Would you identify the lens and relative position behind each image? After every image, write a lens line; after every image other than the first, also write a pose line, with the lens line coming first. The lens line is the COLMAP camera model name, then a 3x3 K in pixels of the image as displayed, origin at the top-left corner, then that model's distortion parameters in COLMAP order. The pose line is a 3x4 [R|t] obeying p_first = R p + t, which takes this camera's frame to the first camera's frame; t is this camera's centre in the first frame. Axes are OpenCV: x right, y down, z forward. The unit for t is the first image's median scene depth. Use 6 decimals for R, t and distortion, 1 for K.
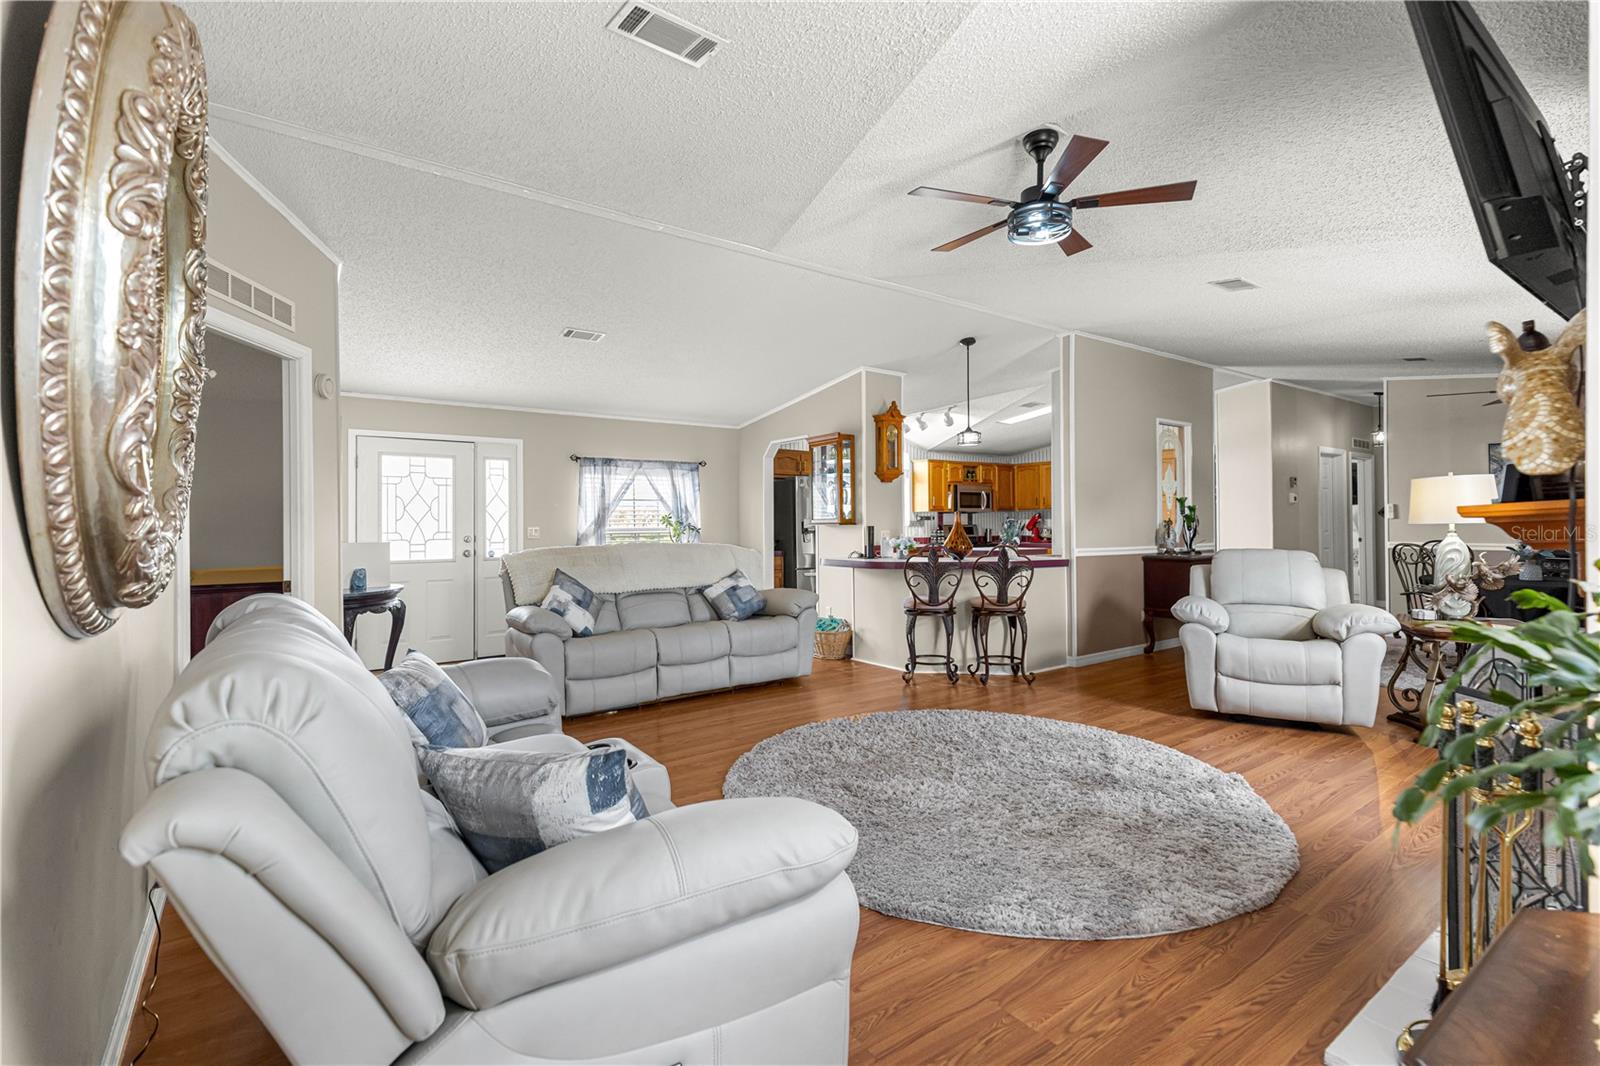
lens RADIAL K [[720.8, 0, 806.1], [0, 720.8, 534.6], [0, 0, 1]] dist [0.001512, -0.000385]
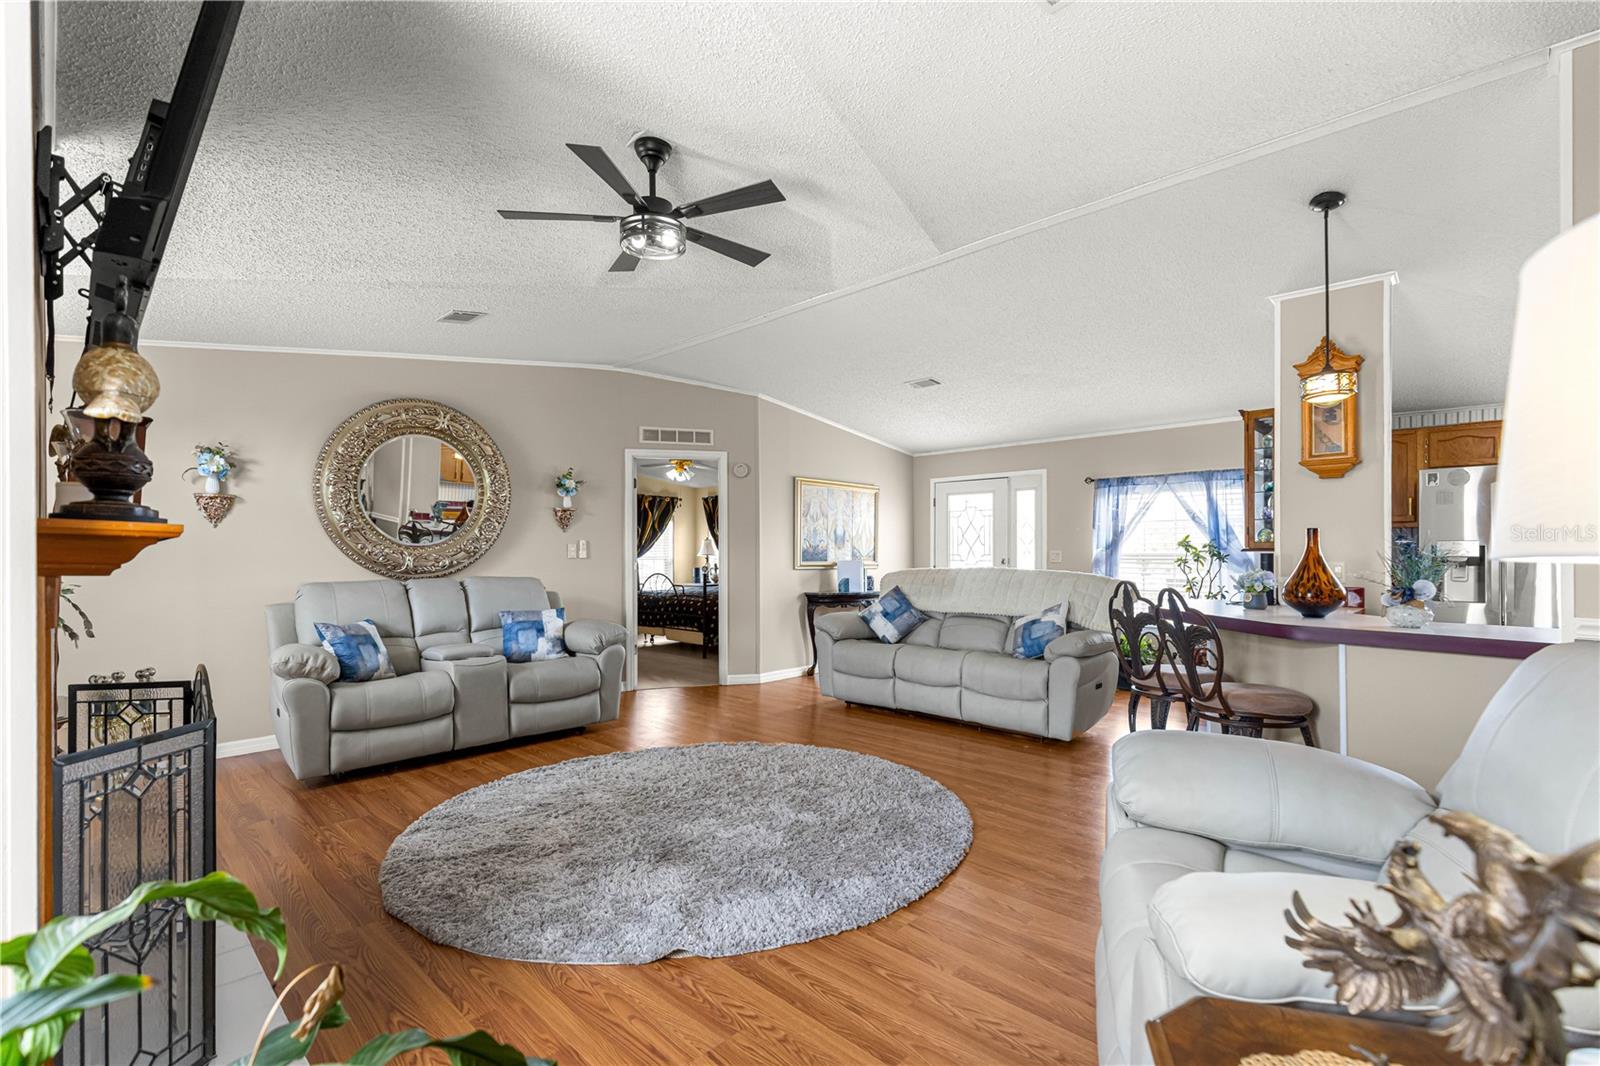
lens RADIAL K [[716.4, 0, 804.4], [0, 716.4, 552.4], [0, 0, 1]] dist [0.002127, -0.000075]
pose [[0.178644, 0.009226, -0.983871, 0.617009], [-0.014464, 0.999873, 0.006750, -0.011141], [0.983807, 0.013025, 0.178754, 0.486349]]
